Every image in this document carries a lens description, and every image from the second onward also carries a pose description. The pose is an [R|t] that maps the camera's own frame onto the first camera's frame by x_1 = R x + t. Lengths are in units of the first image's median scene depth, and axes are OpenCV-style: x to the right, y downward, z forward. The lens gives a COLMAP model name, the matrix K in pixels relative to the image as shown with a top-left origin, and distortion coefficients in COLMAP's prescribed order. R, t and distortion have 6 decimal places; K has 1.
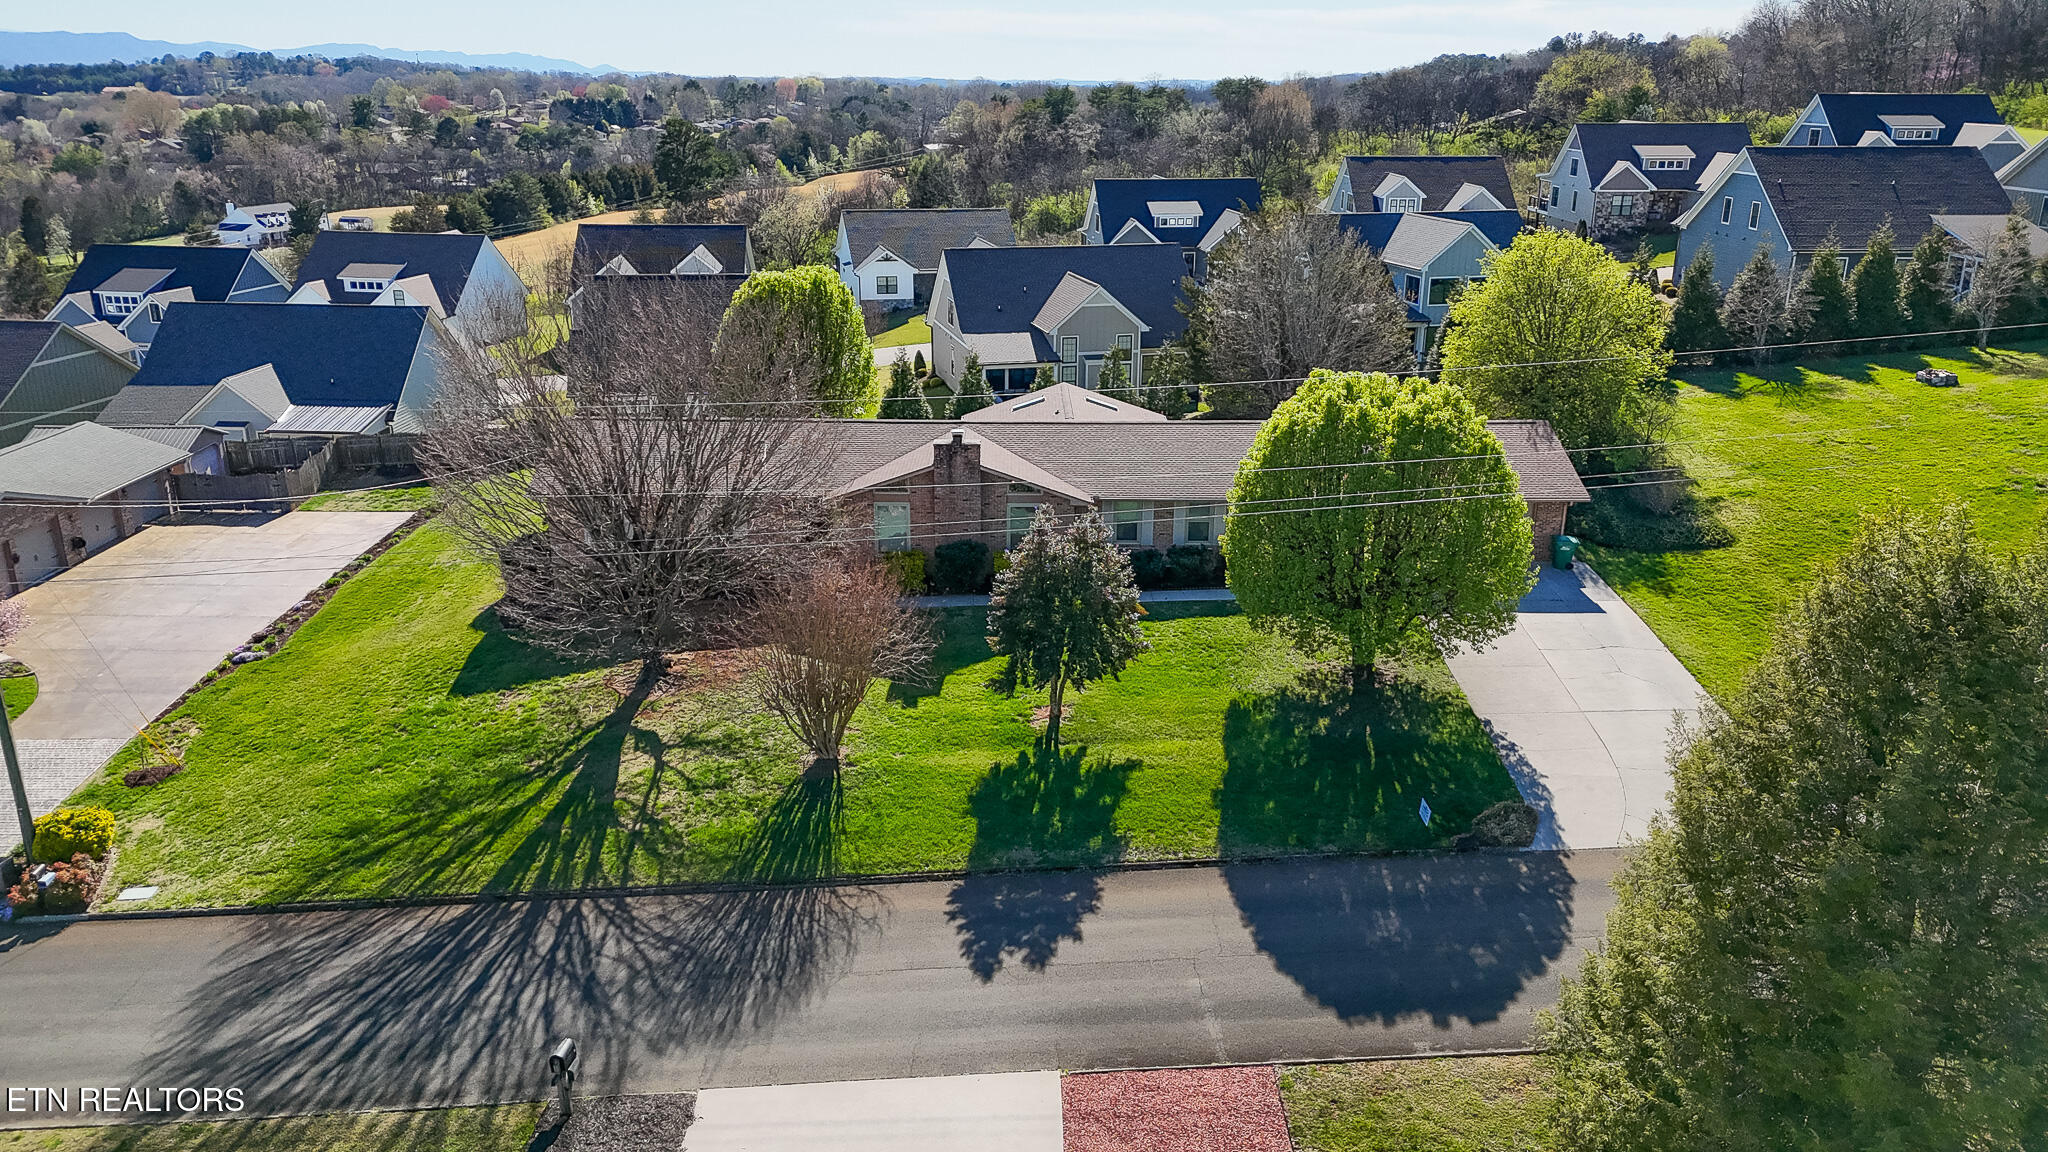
lens RADIAL K [[1512.6, 0, 1024.0], [0, 1512.6, 576.0], [0, 0, 1]] dist [0.041850, -0.036860]
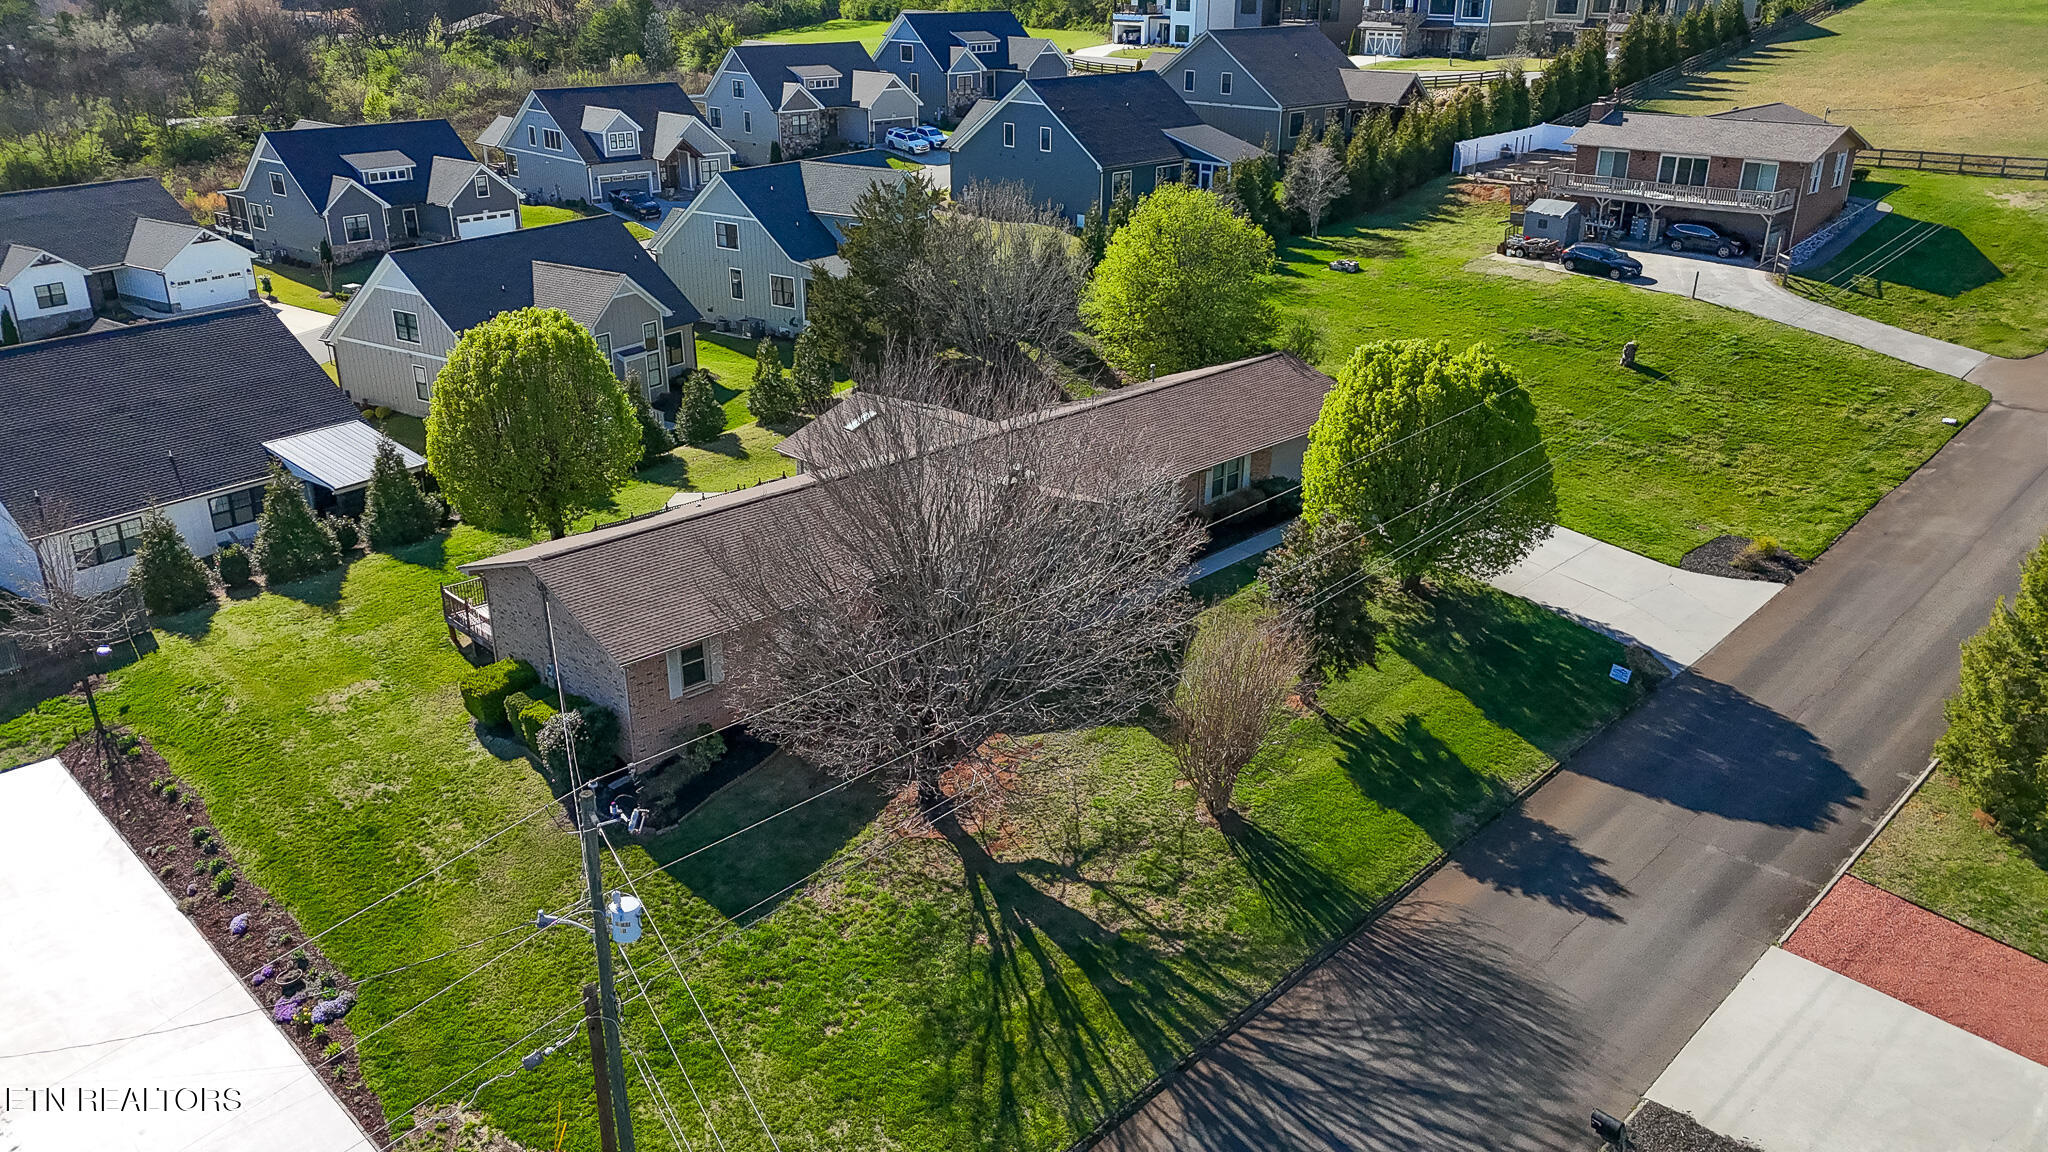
lens RADIAL K [[1497.8, 0, 1024.0], [0, 1497.8, 576.0], [0, 0, 1]] dist [0.073615, -0.065189]
pose [[0.719408, -0.265928, 0.641665, -0.860712], [0.216713, 0.963627, 0.156391, -0.226390], [-0.659915, 0.026548, 0.750871, 0.344549]]
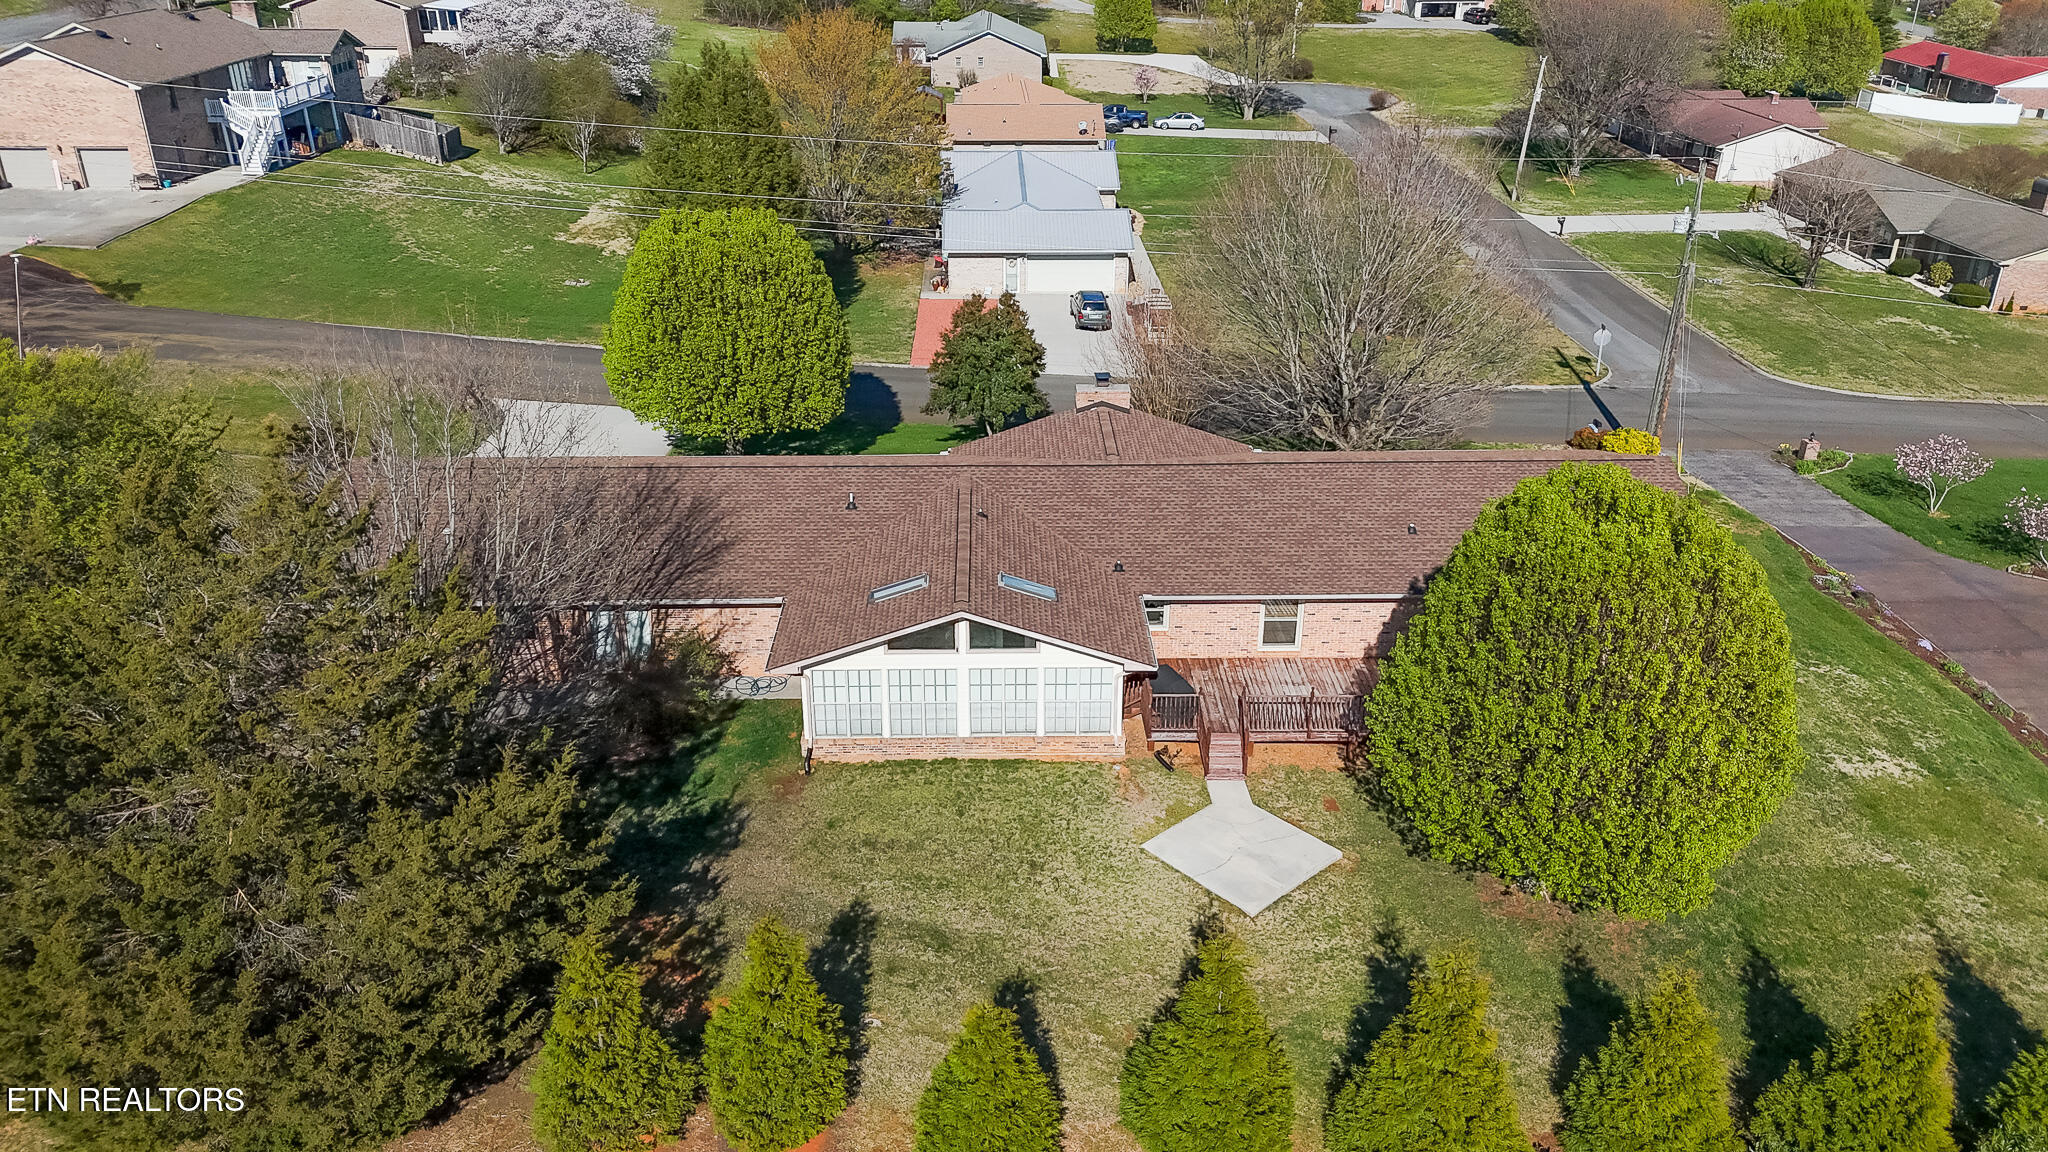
lens RADIAL K [[1497.8, 0, 1024.0], [0, 1497.8, 576.0], [0, 0, 1]] dist [0.073615, -0.065189]
pose [[-0.999734, 0.003236, -0.022840, 0.030430], [-0.013370, 0.725588, 0.688000, -0.773397], [0.018799, 0.688122, -0.725351, 2.167293]]
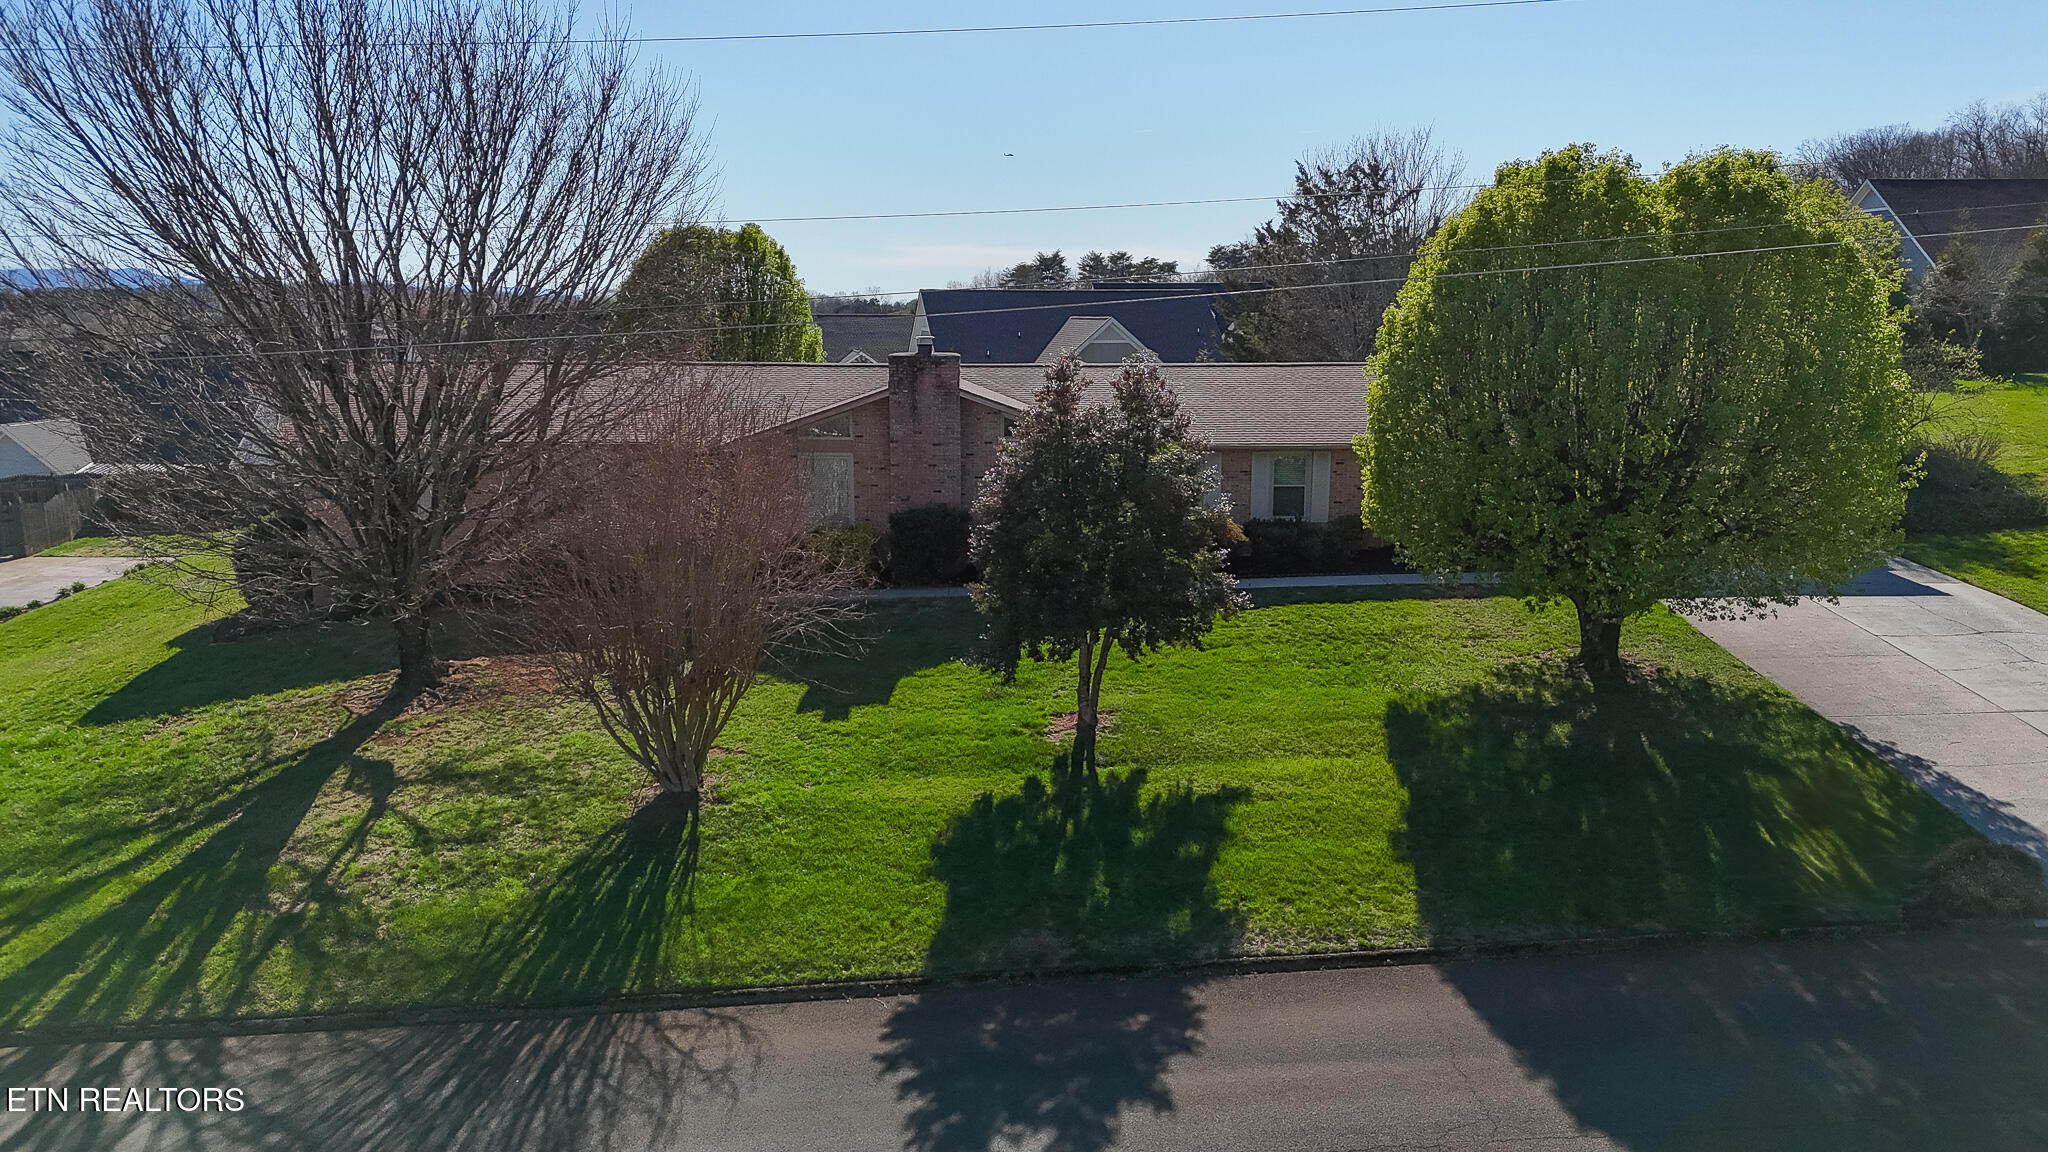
lens RADIAL K [[1512.6, 0, 1024.0], [0, 1512.6, 576.0], [0, 0, 1]] dist [0.041850, -0.036860]
pose [[0.999966, -0.005468, 0.006136, -0.007035], [0.006283, 0.989895, -0.141661, 0.126588], [-0.005299, 0.141695, 0.989896, 0.456856]]
